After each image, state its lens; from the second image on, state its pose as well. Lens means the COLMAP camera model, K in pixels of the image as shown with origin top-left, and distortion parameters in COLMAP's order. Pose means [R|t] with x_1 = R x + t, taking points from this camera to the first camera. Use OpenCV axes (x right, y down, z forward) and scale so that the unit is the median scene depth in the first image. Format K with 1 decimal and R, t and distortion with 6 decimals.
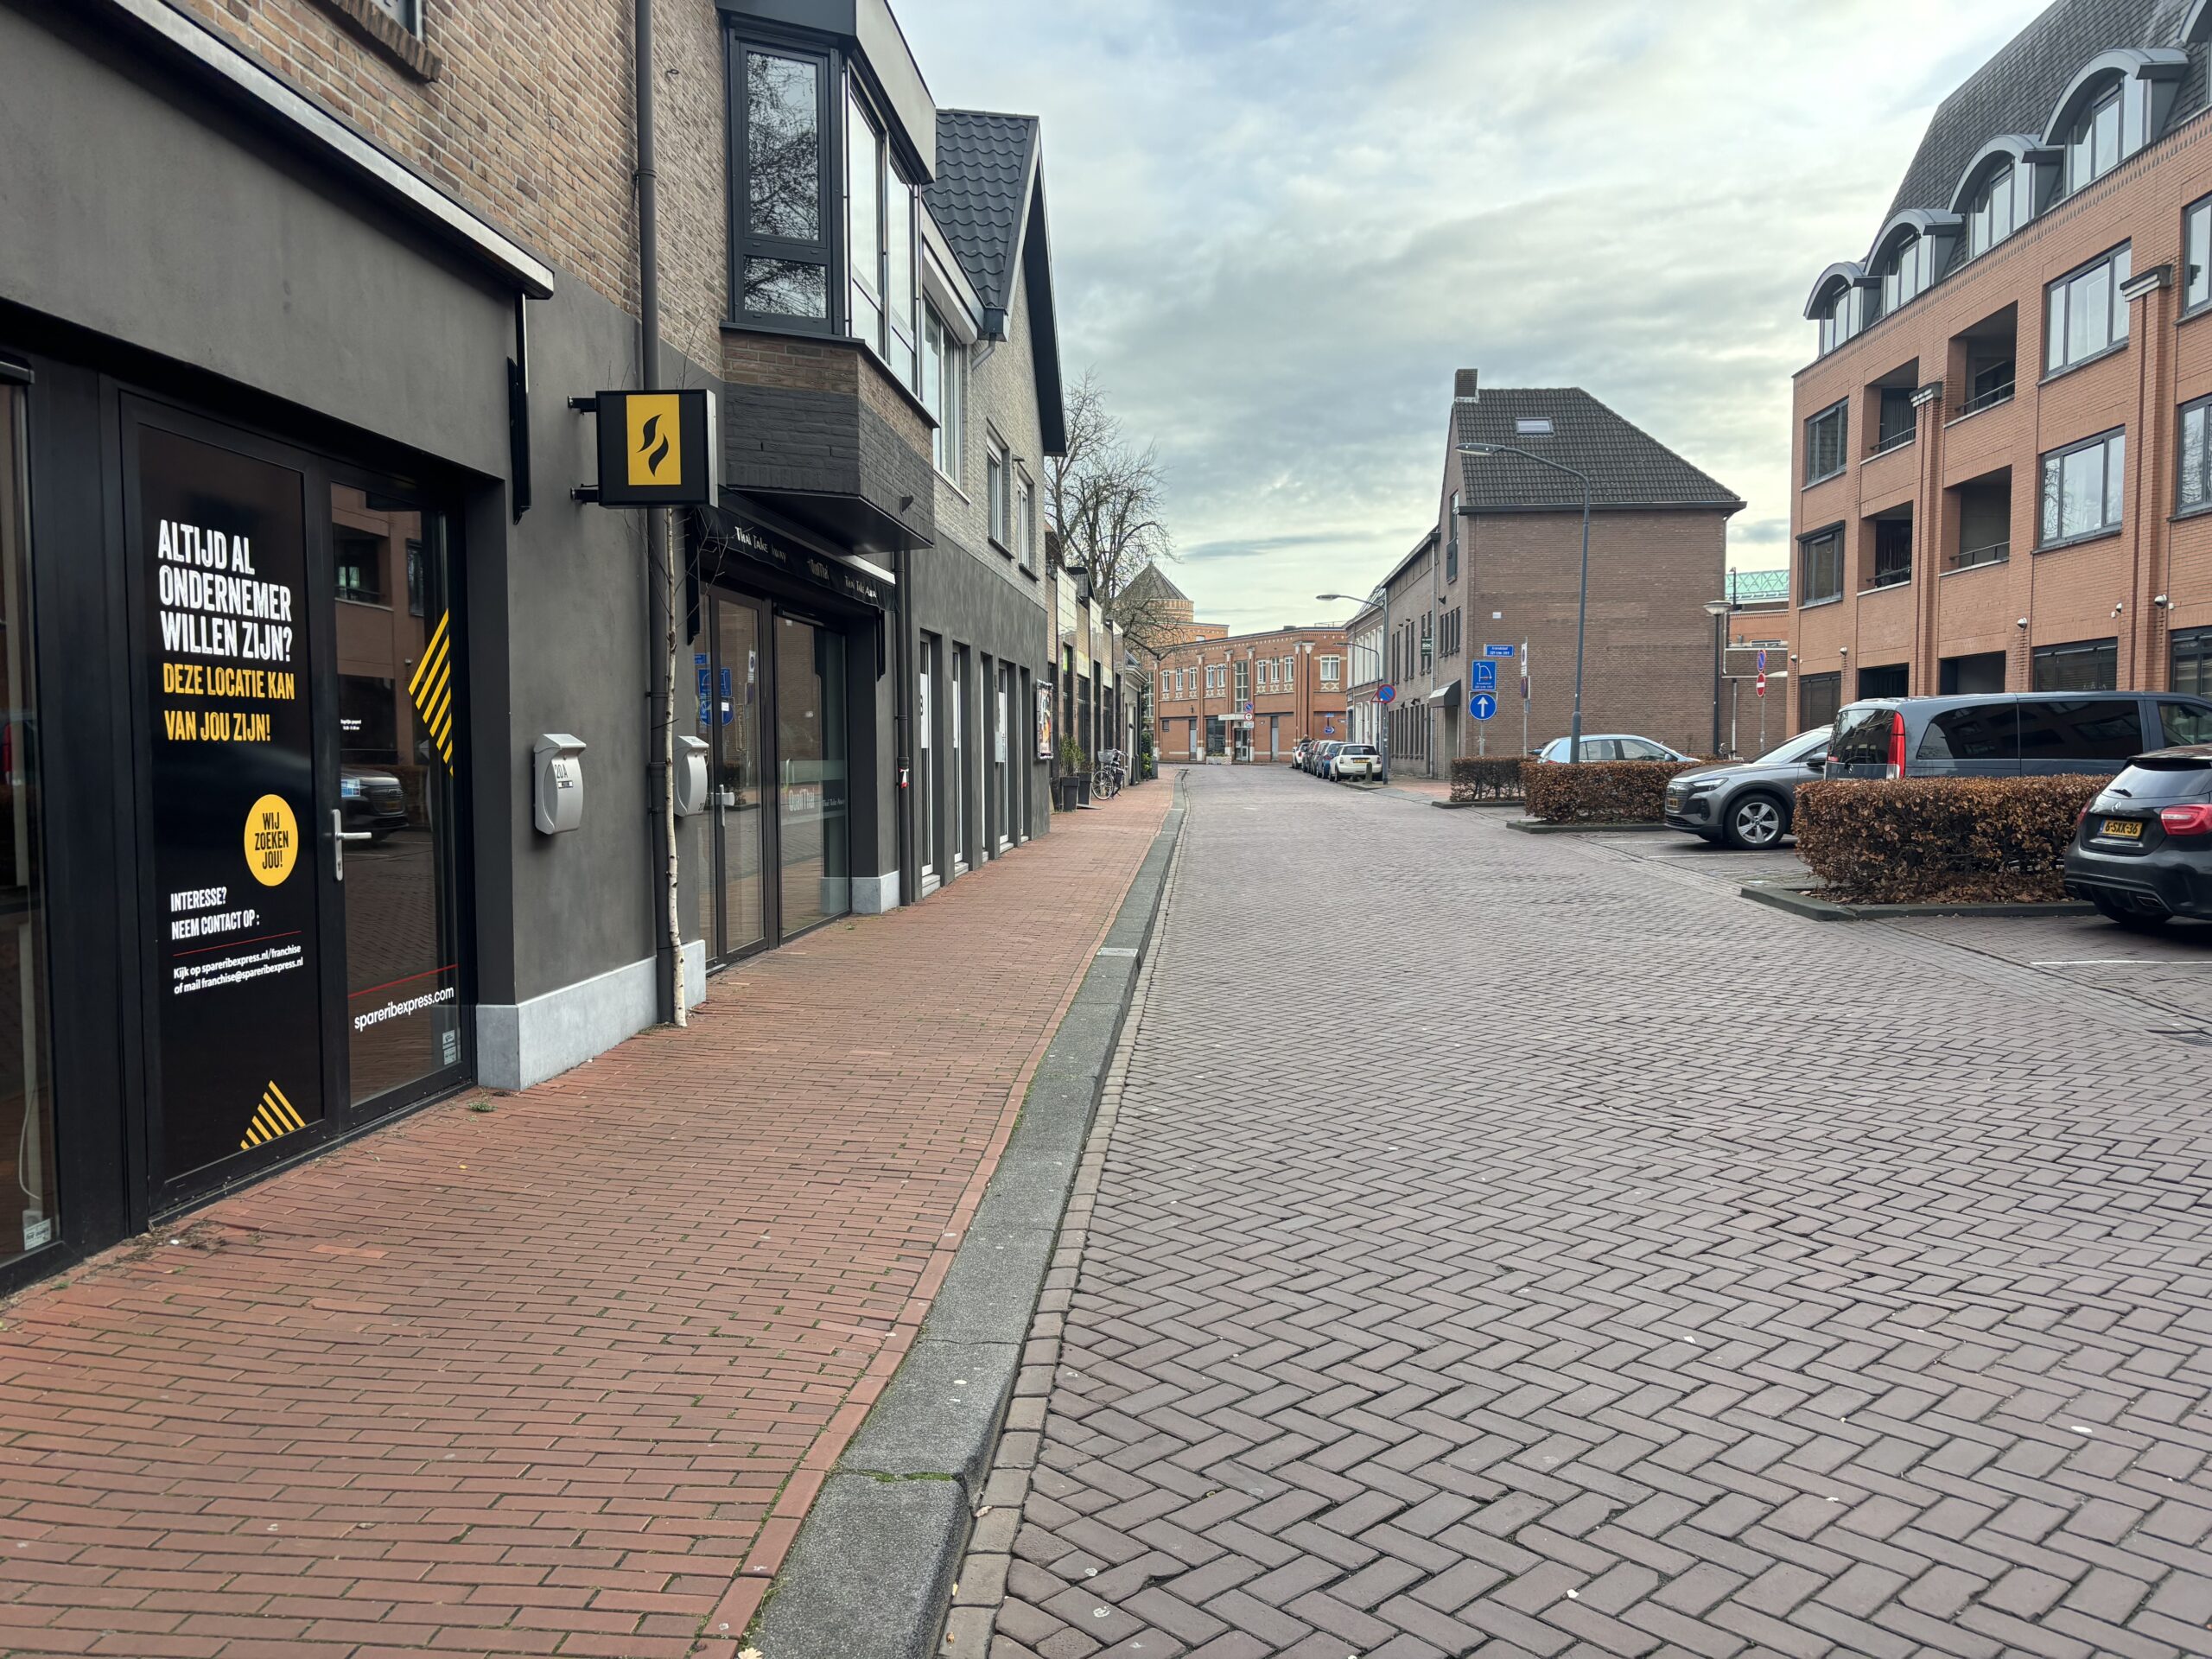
lens RADIAL K [[1633.3, 0, 1104.3], [0, 1633.3, 850.2], [0, 0, 1]] dist [0.024858, -0.039538]
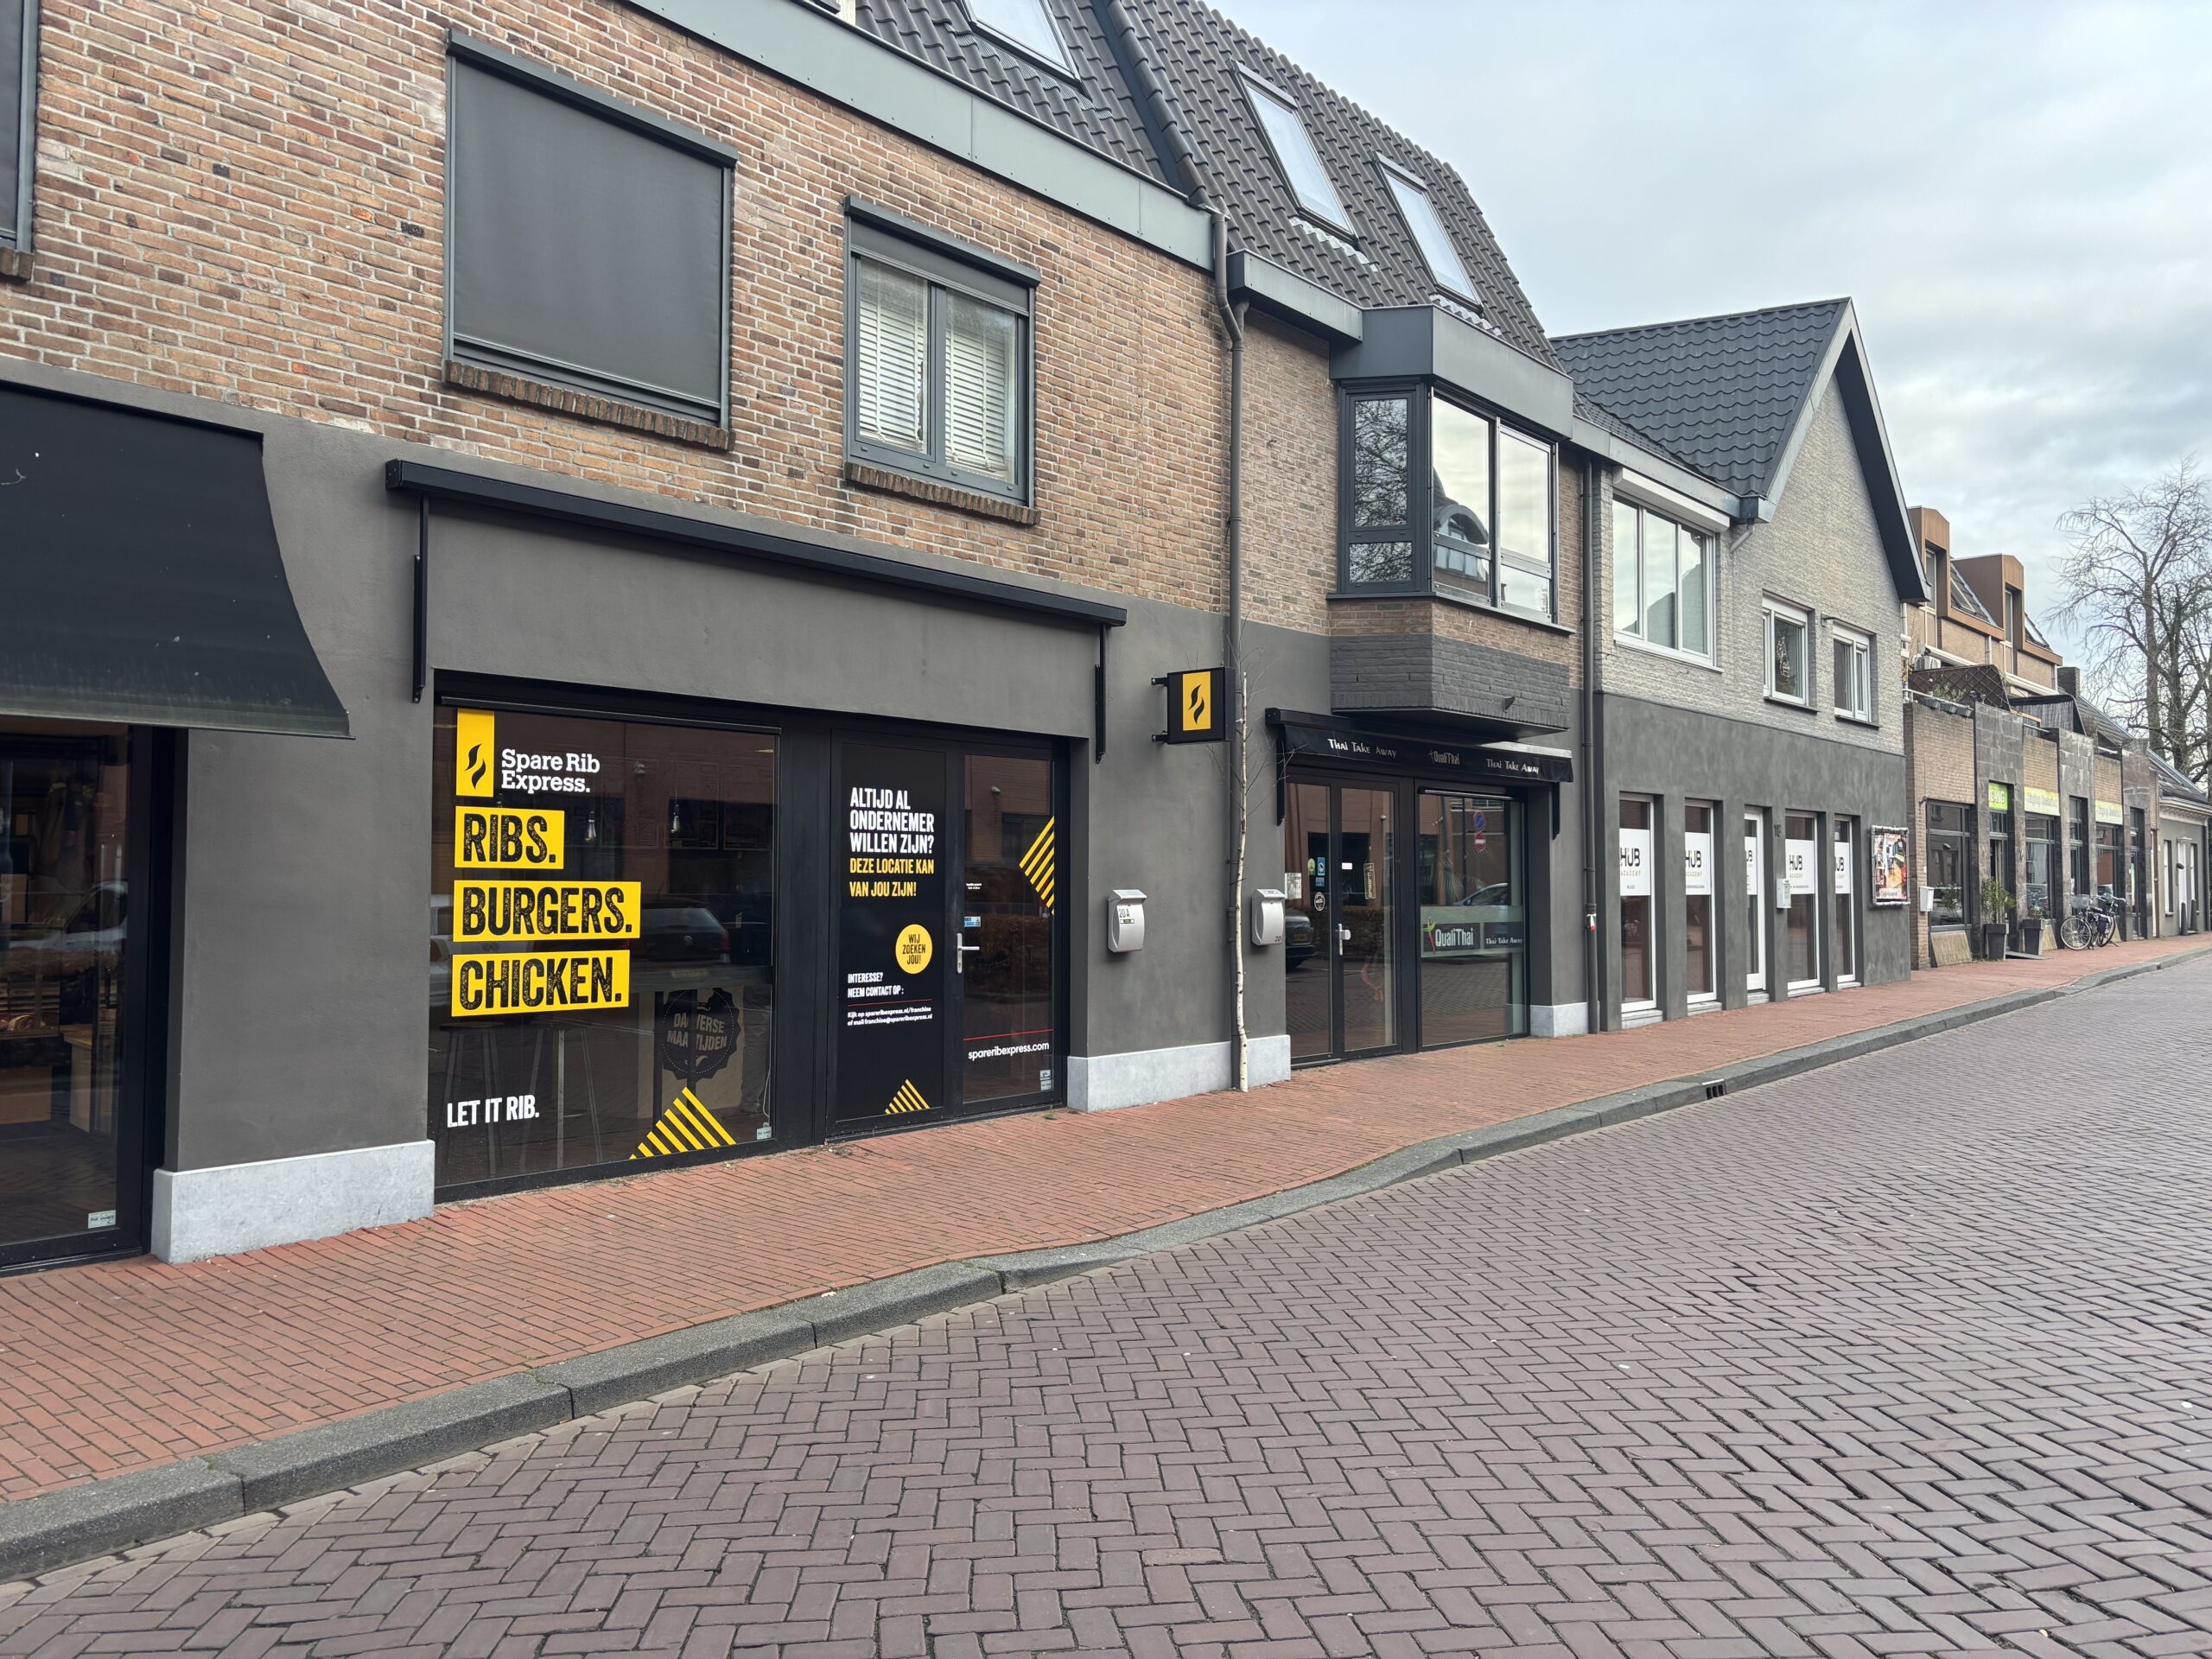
lens RADIAL K [[1633.3, 0, 1120.6], [0, 1633.3, 814.6], [0, 0, 1]] dist [0.024858, -0.039538]
pose [[0.812183, -0.022183, -0.582982, 0.704468], [-0.040075, 0.994795, -0.093684, 0.005835], [0.582025, 0.099452, 0.807066, -0.350242]]
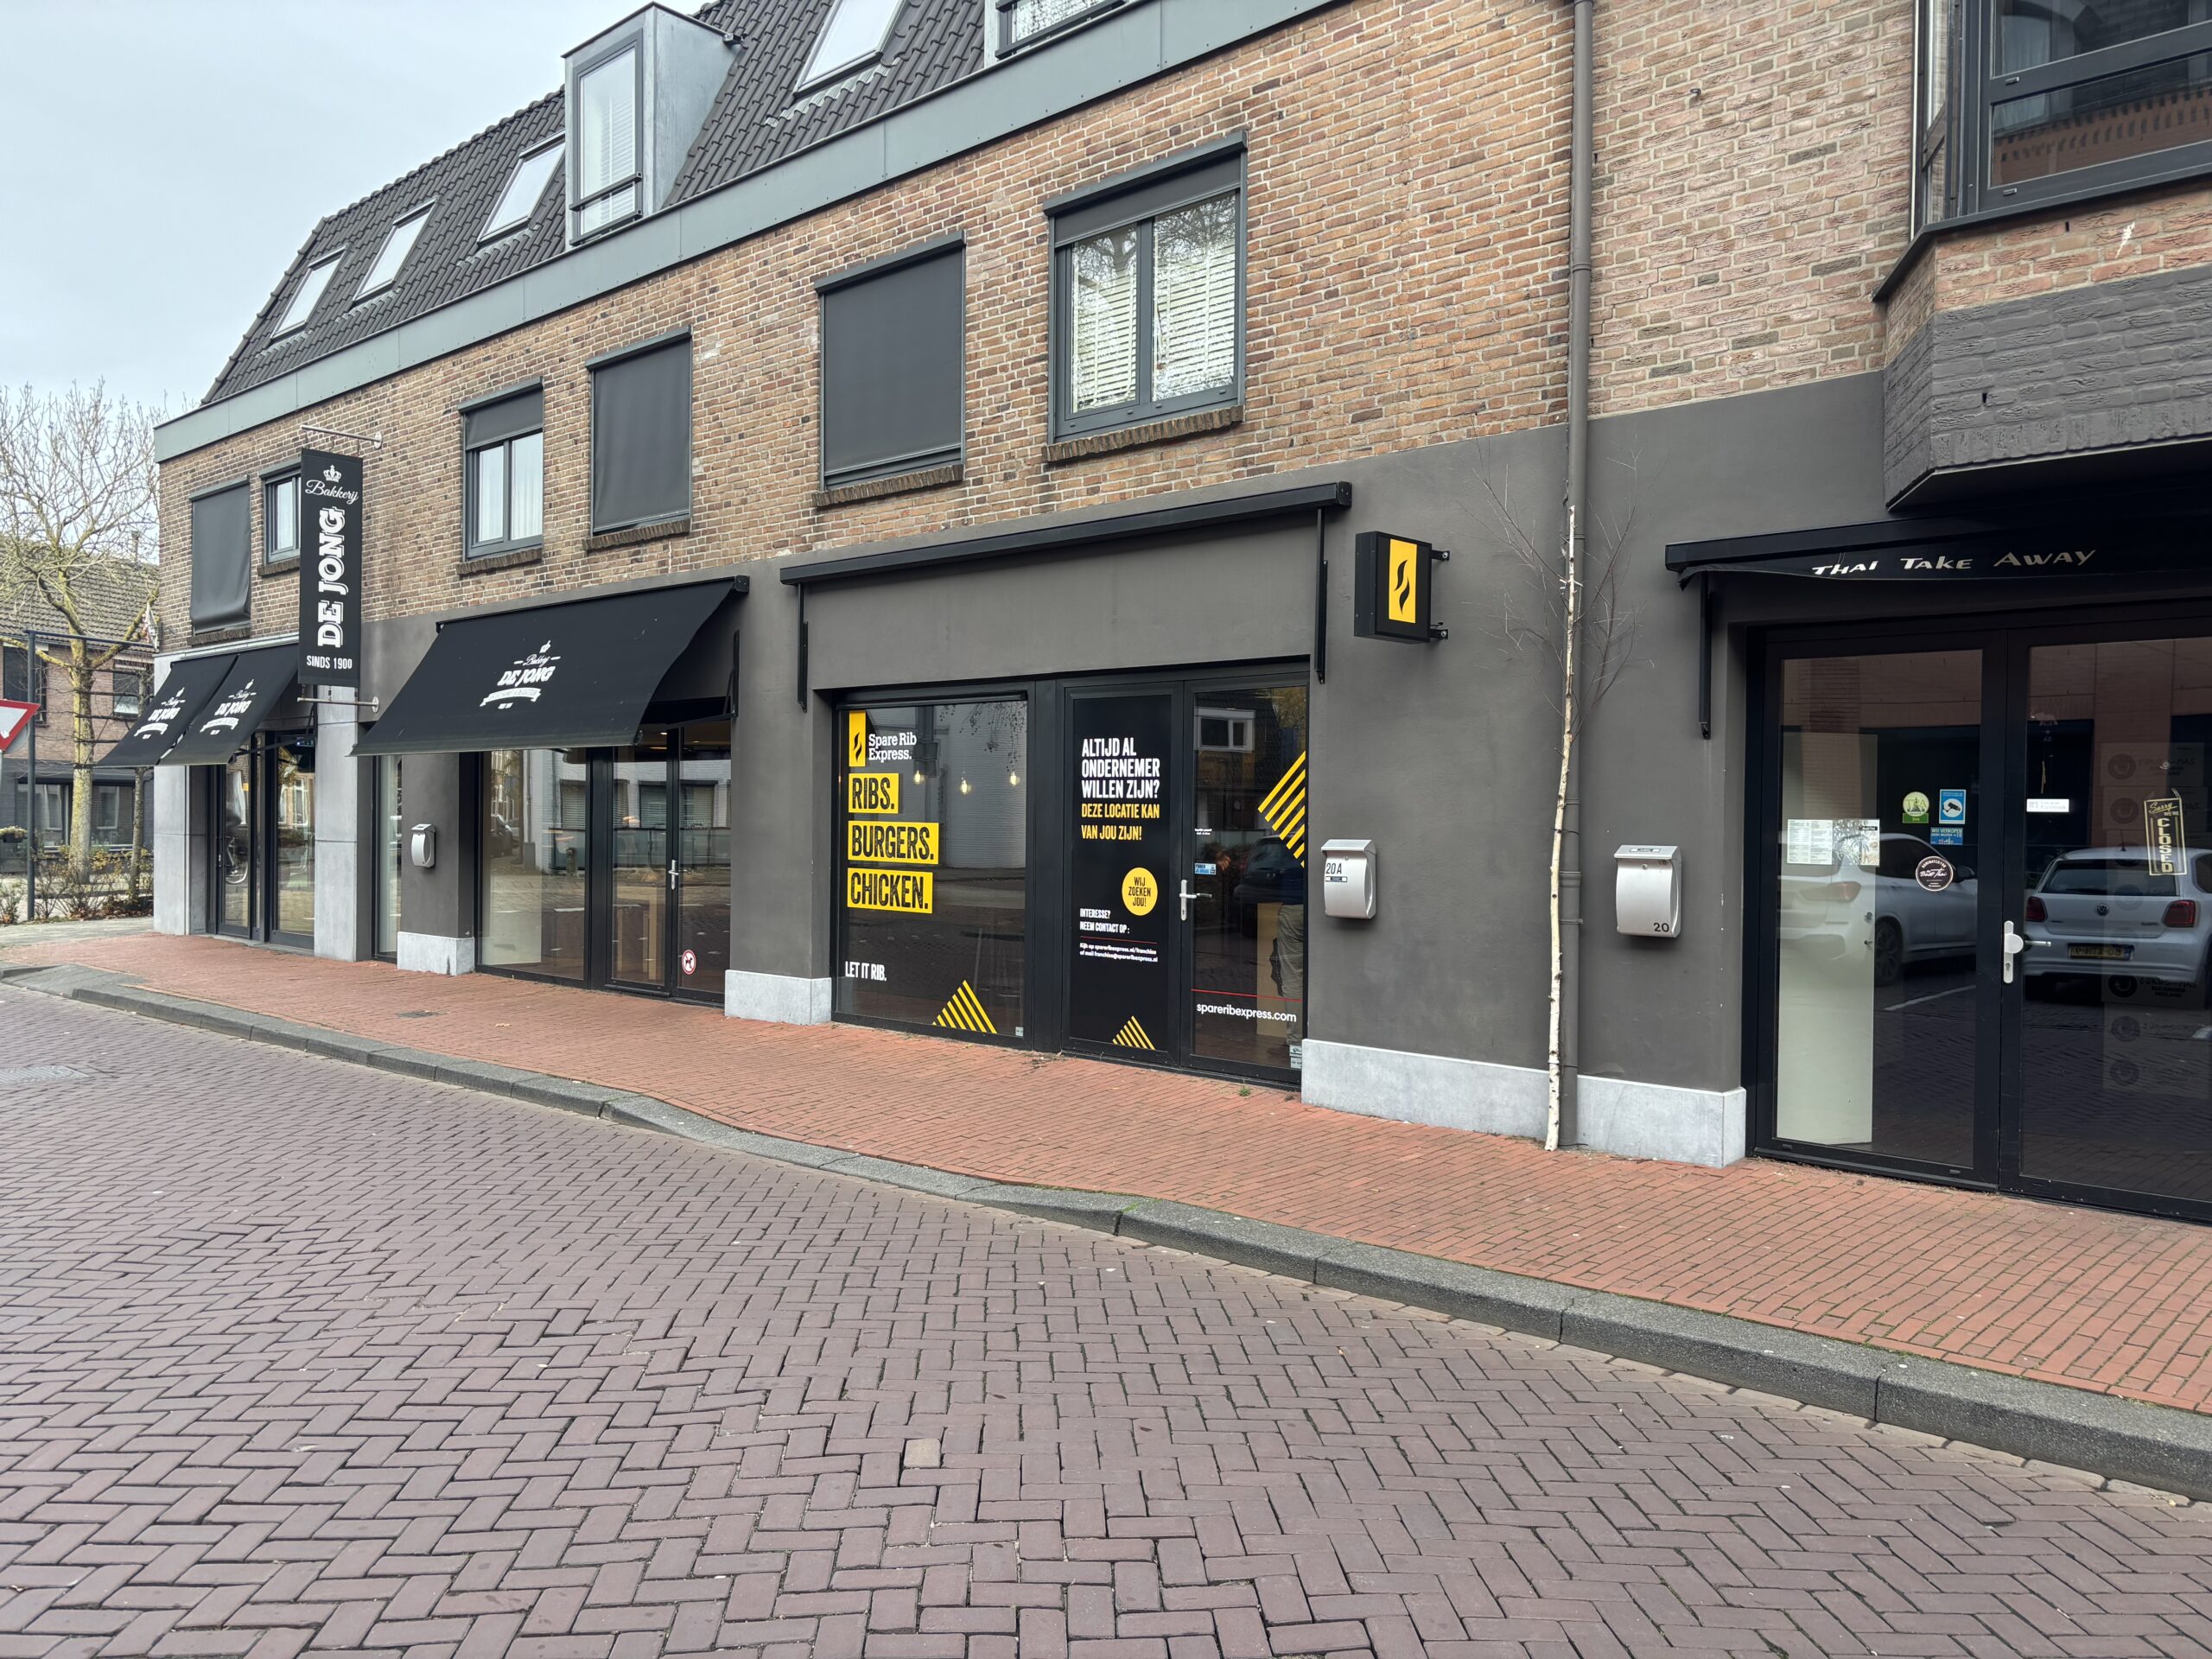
lens RADIAL K [[1633.3, 0, 1127.9], [0, 1633.3, 841.9], [0, 0, 1]] dist [0.024858, -0.039538]
pose [[-0.617653, 0.015209, -0.786304, 0.909143], [-0.055310, 0.996497, 0.062722, -0.166181], [0.784504, 0.082231, -0.614648, 1.957535]]
